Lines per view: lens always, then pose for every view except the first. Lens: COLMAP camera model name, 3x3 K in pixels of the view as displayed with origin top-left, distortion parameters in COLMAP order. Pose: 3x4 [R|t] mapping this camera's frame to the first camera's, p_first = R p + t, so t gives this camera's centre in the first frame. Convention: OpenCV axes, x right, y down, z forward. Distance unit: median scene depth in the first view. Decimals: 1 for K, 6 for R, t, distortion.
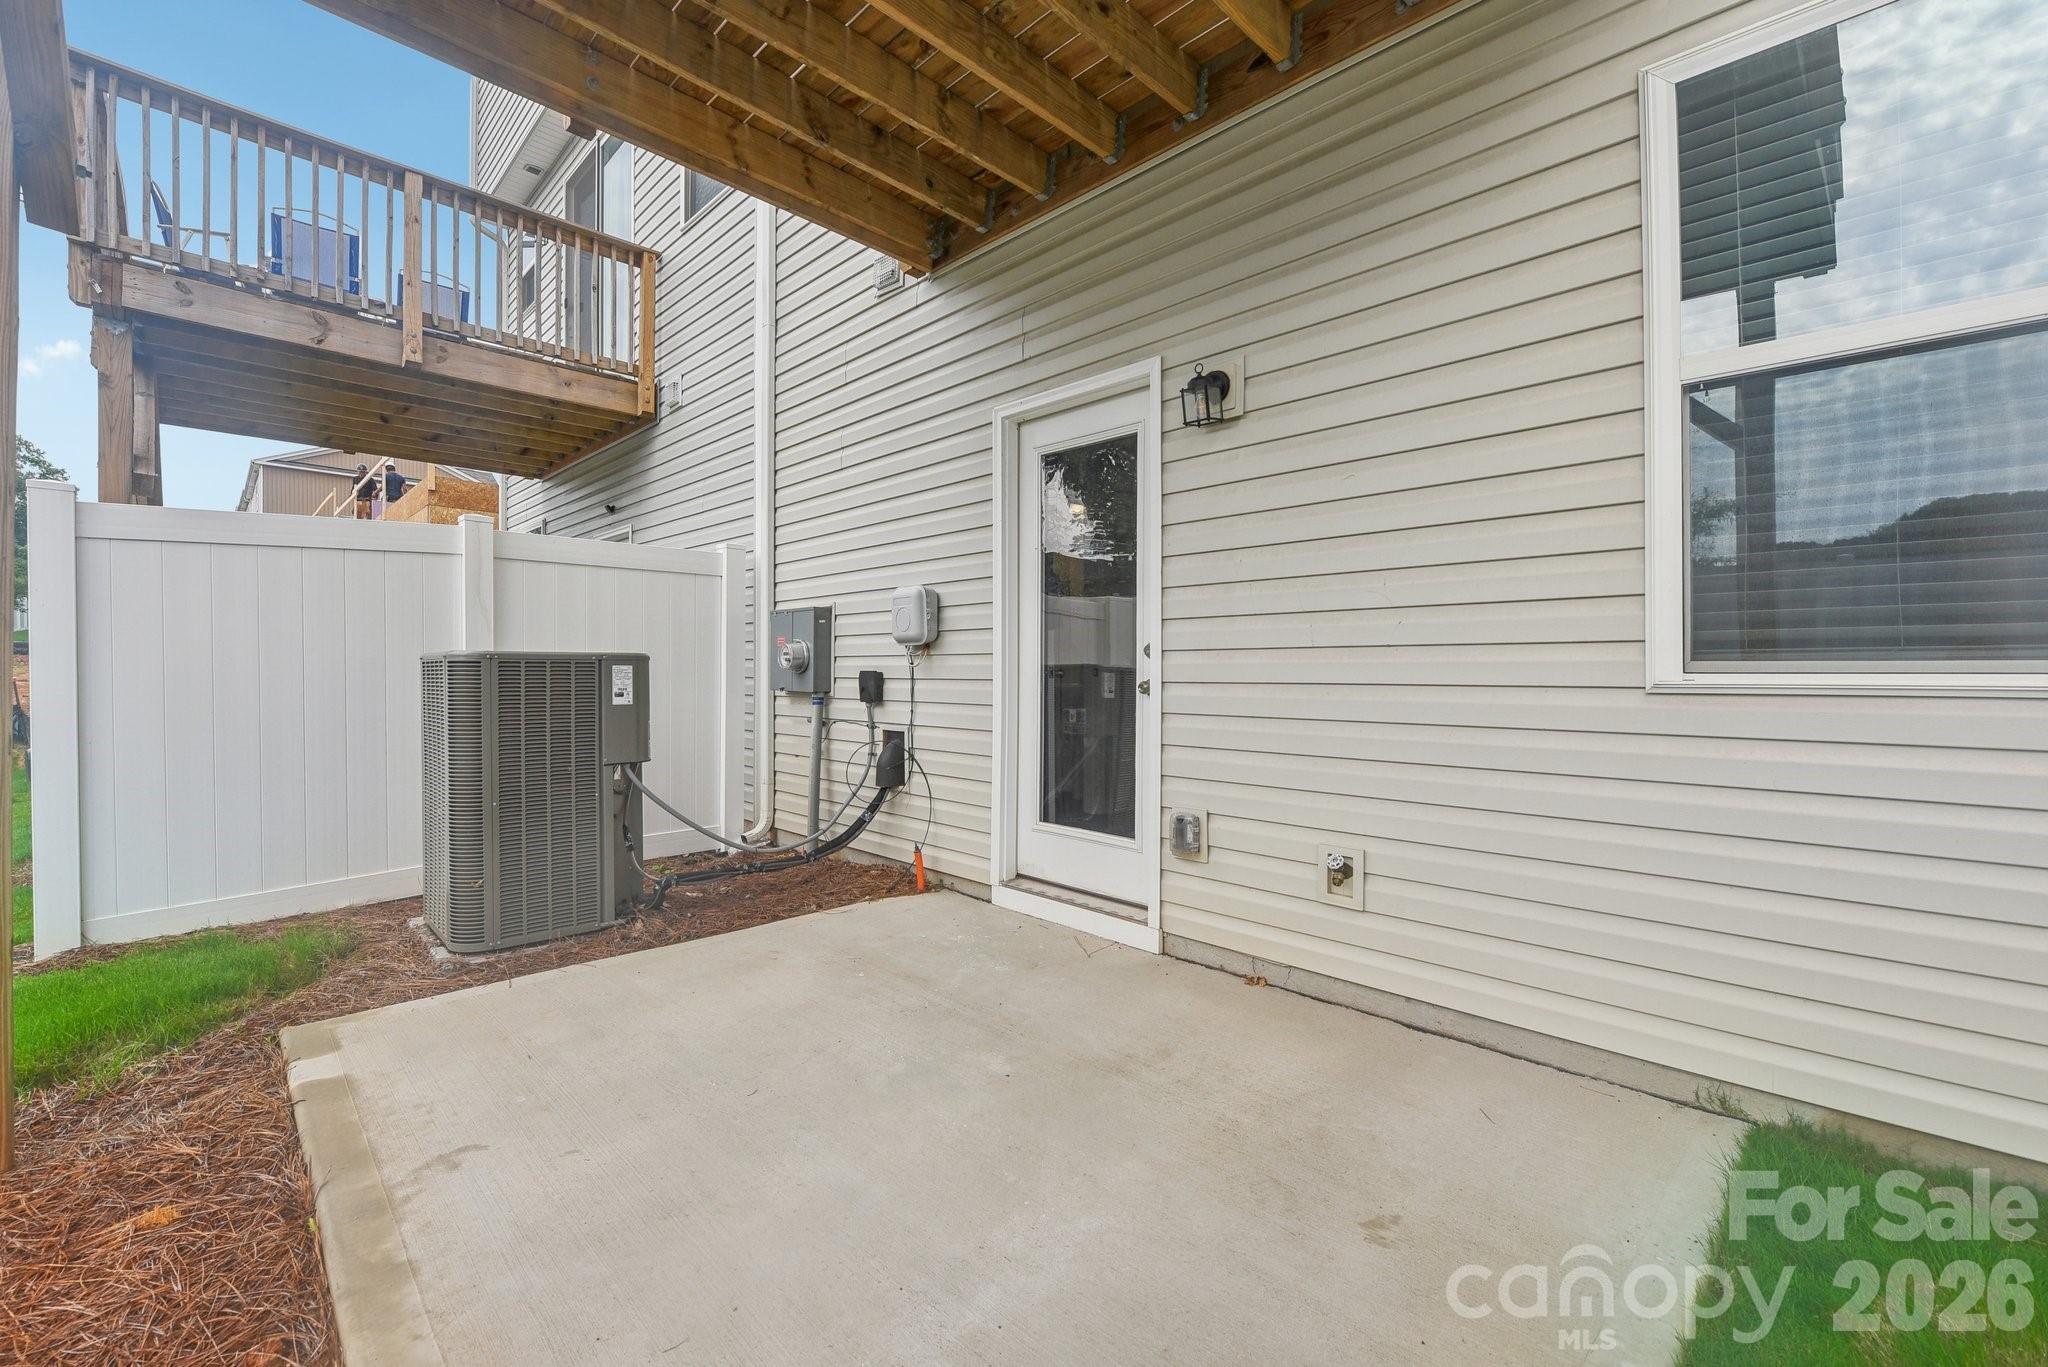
lens RADIAL K [[840.8, 0, 1061.7], [0, 840.8, 677.1], [0, 0, 1]] dist [0.010724, 0.000029]
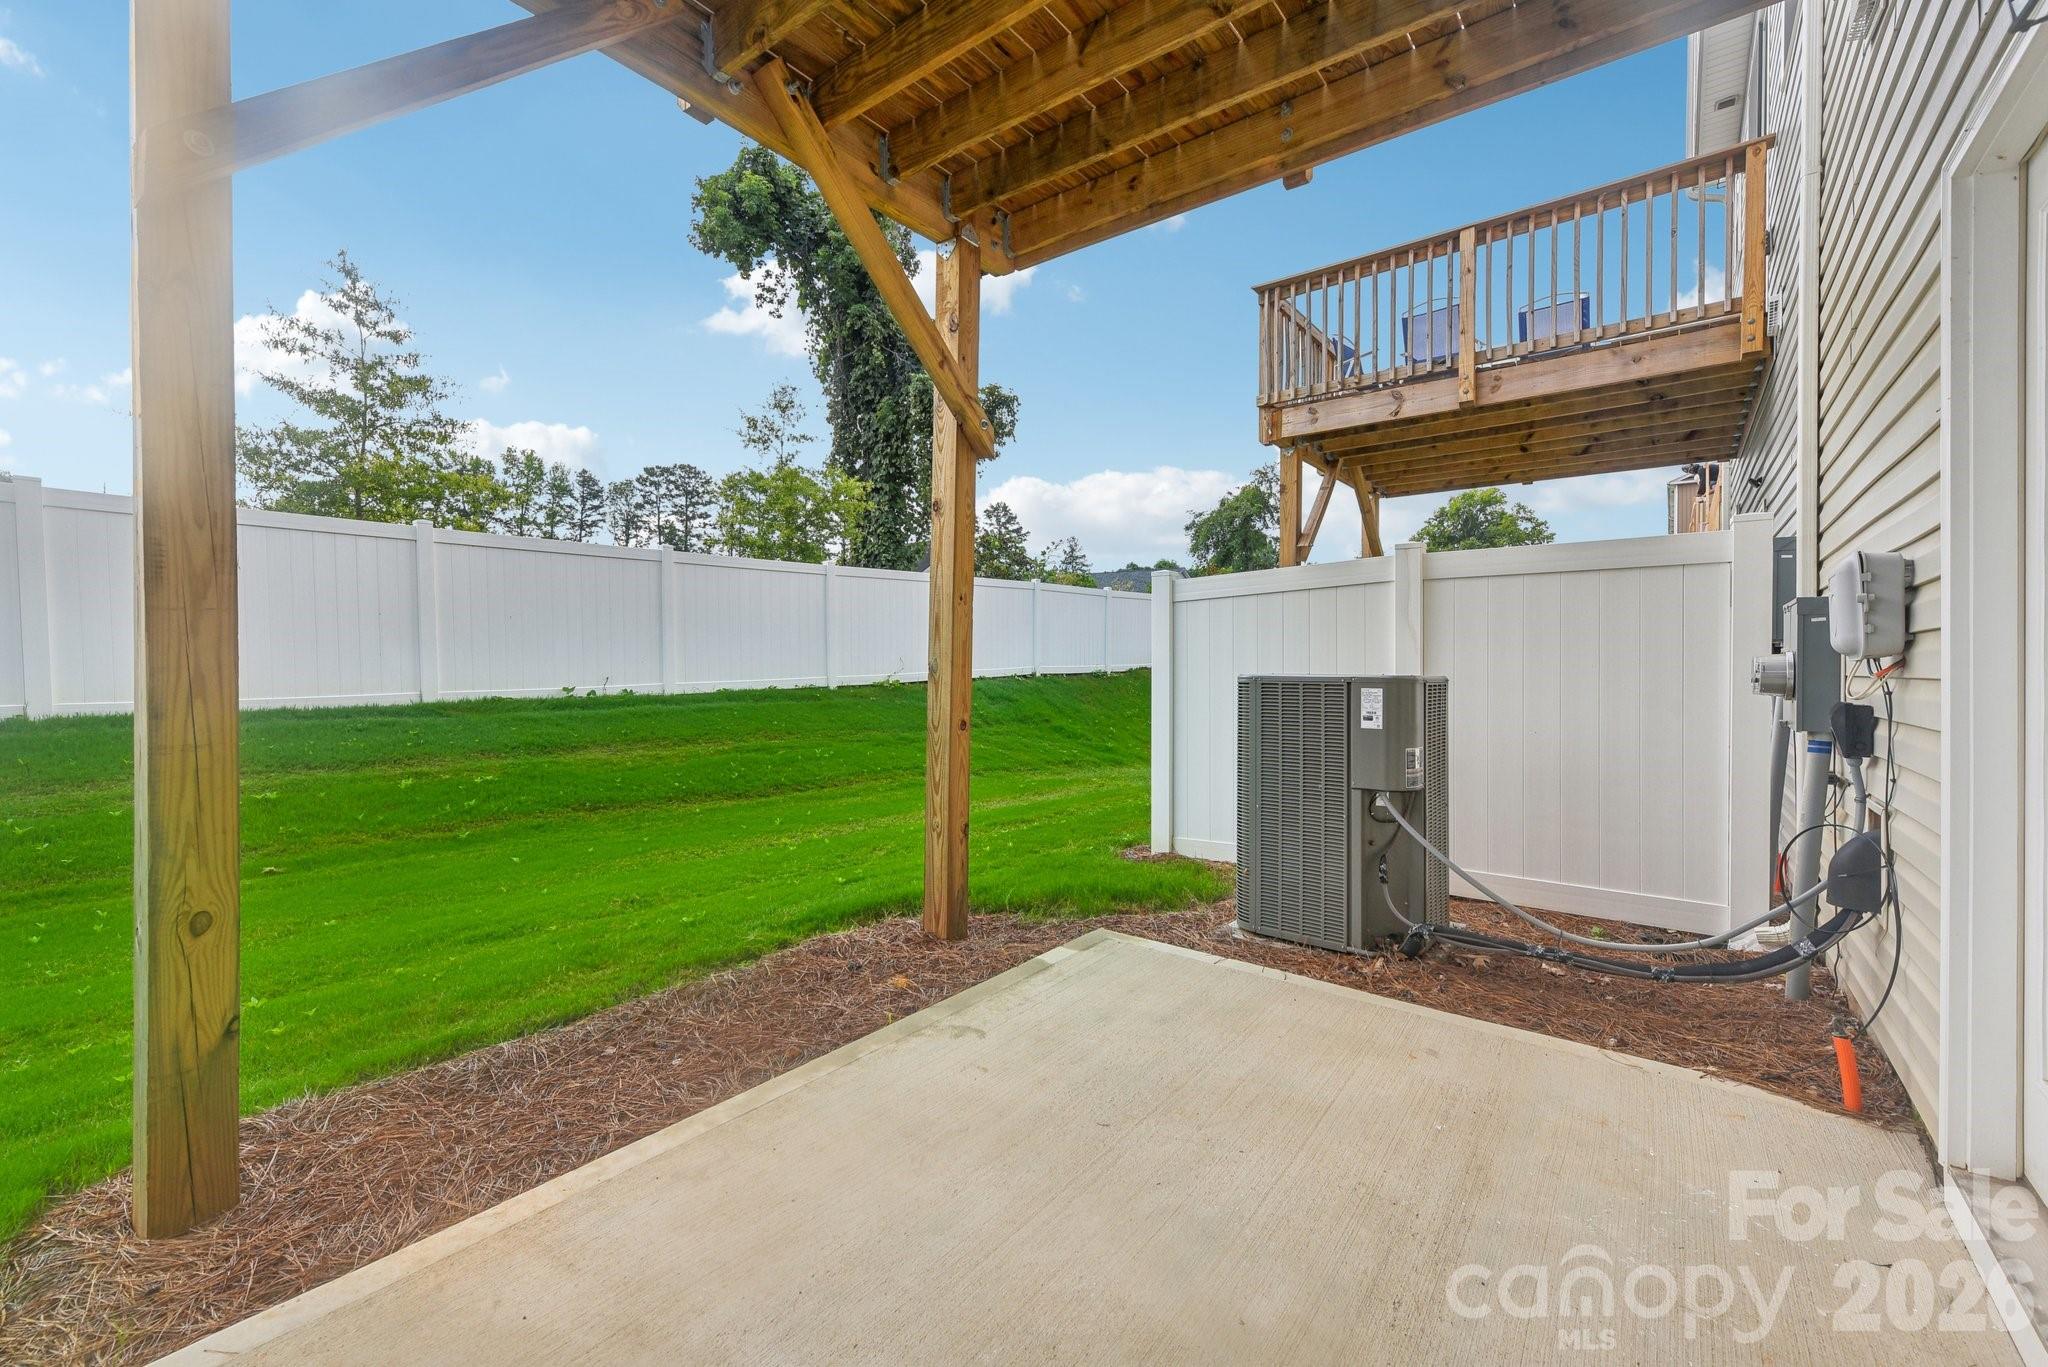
lens RADIAL K [[840.8, 0, 1033.9], [0, 840.8, 669.4], [0, 0, 1]] dist [0.010724, 0.000029]
pose [[0.116972, 0.002767, -0.993131, 0.394381], [-0.013703, 0.999905, 0.001172, -0.031559], [0.993041, 0.013472, 0.116999, 0.505171]]
